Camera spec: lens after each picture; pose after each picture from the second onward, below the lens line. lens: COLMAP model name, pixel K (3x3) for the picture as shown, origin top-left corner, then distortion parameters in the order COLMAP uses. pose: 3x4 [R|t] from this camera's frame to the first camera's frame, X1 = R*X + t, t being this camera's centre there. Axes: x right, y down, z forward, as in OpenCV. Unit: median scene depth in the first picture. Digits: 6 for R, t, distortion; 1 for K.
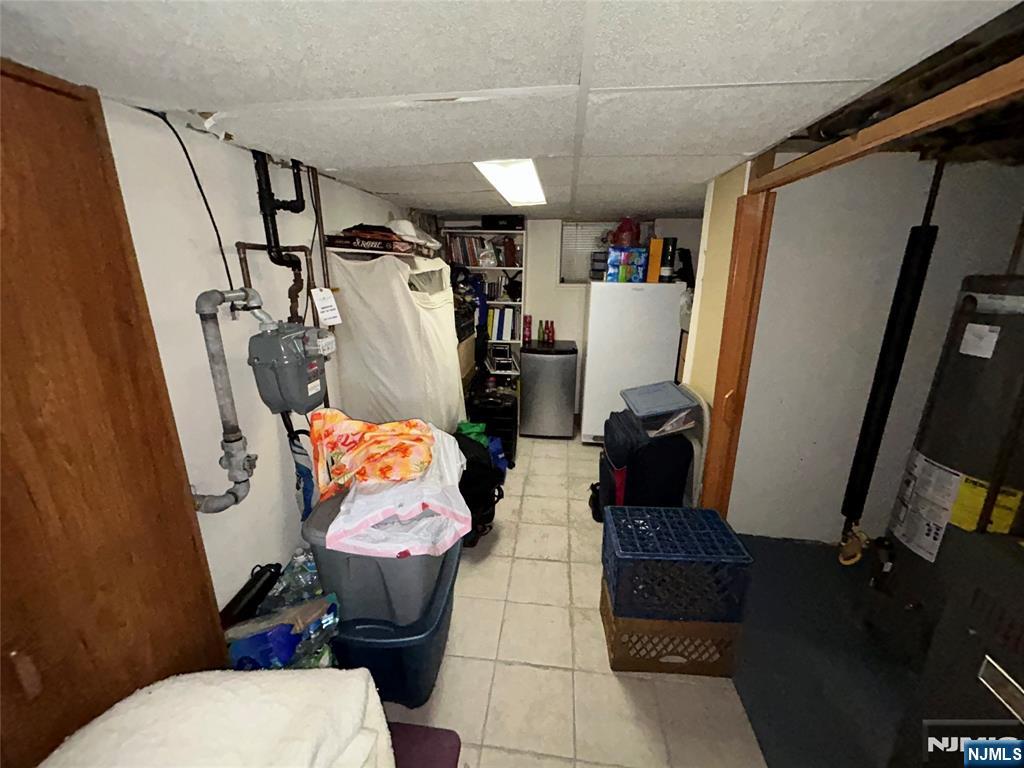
lens RADIAL K [[412.6, 0, 516.5], [0, 412.6, 380.3], [0, 0, 1]] dist [0.001071, -0.000449]
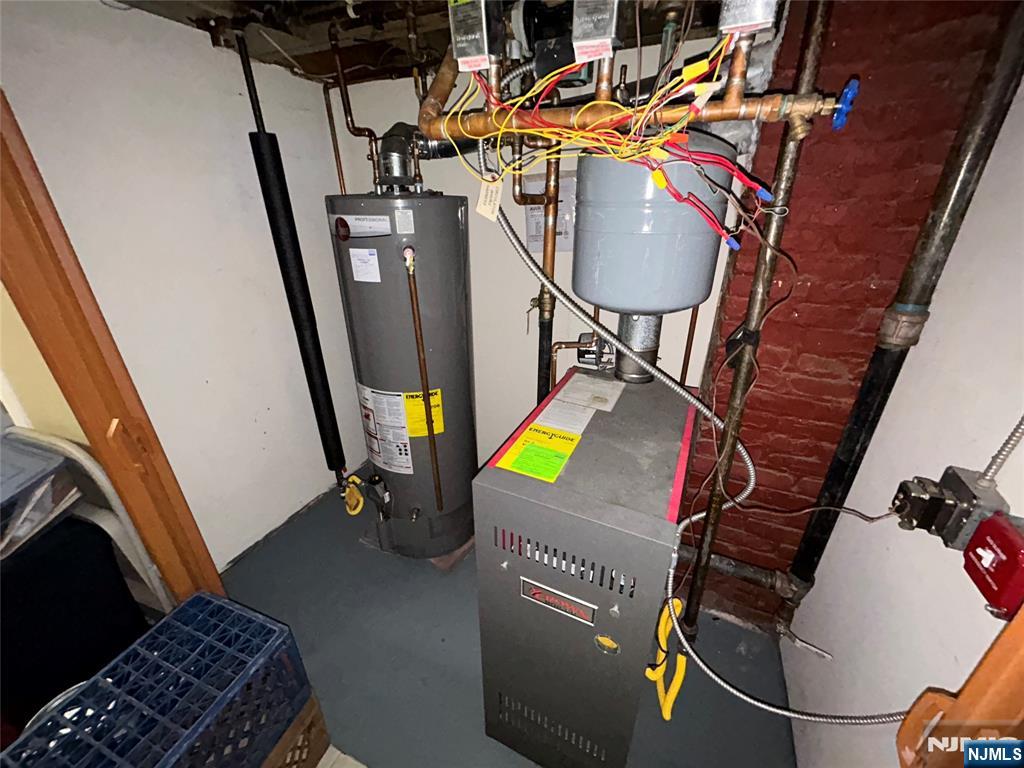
lens RADIAL K [[412.6, 0, 510.4], [0, 412.6, 379.0], [0, 0, 1]] dist [0.001071, -0.000449]
pose [[0.303052, -0.400734, 0.864622, 0.246253], [0.275784, 0.905345, 0.322946, -0.065503], [-0.912197, 0.140580, 0.384882, 0.312325]]
